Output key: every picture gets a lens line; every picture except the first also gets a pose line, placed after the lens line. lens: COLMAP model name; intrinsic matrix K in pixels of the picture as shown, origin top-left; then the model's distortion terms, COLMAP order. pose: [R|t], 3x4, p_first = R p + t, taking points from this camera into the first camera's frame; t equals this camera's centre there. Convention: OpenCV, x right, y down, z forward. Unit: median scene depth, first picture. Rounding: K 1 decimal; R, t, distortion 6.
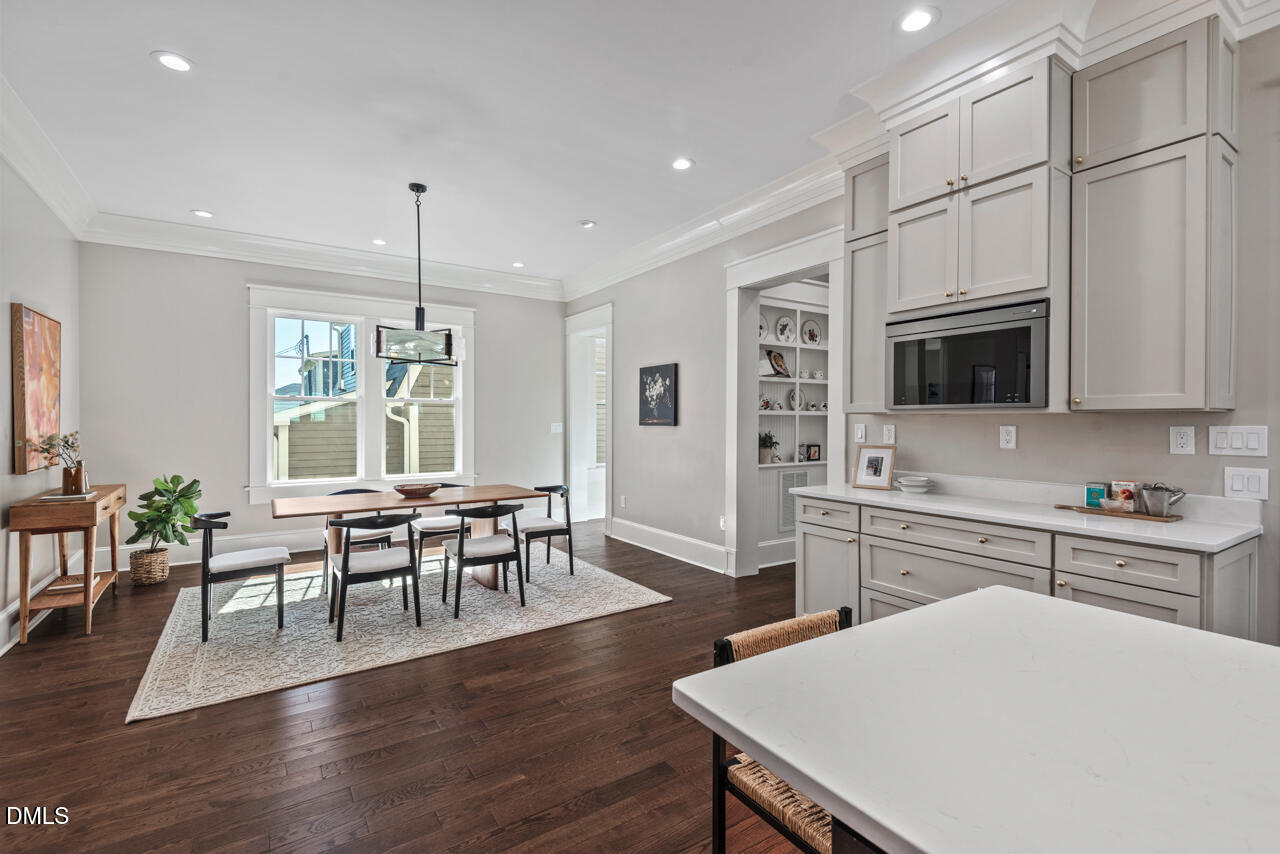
lens RADIAL K [[576.7, 0, 639.4], [0, 576.7, 423.0], [0, 0, 1]] dist [0.037086, -0.023066]
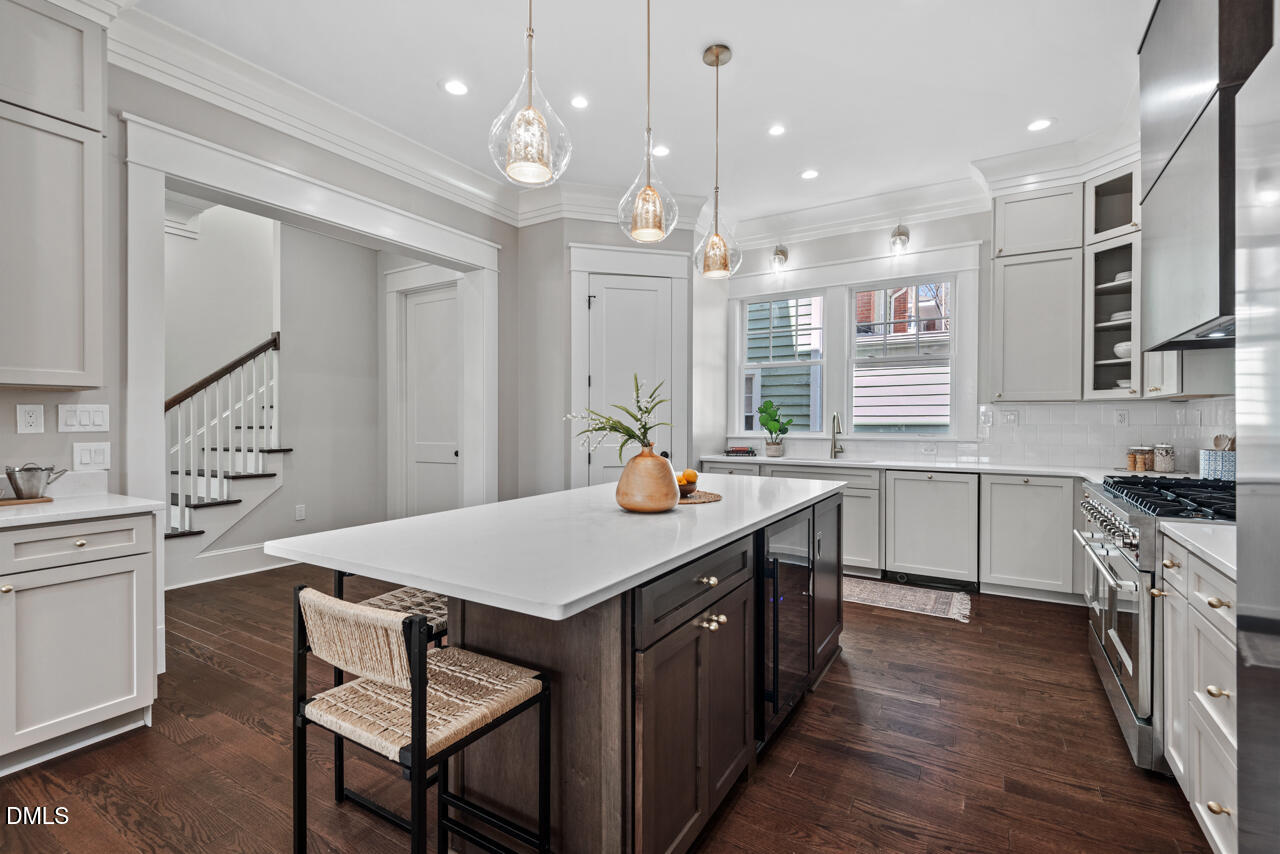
lens RADIAL K [[576.7, 0, 639.4], [0, 576.7, 423.0], [0, 0, 1]] dist [0.037086, -0.023066]
pose [[-0.419954, -0.012597, 0.907458, -0.403524], [-0.006167, 0.999920, 0.011026, 0.021042], [-0.907524, -0.000966, -0.419999, 0.512395]]
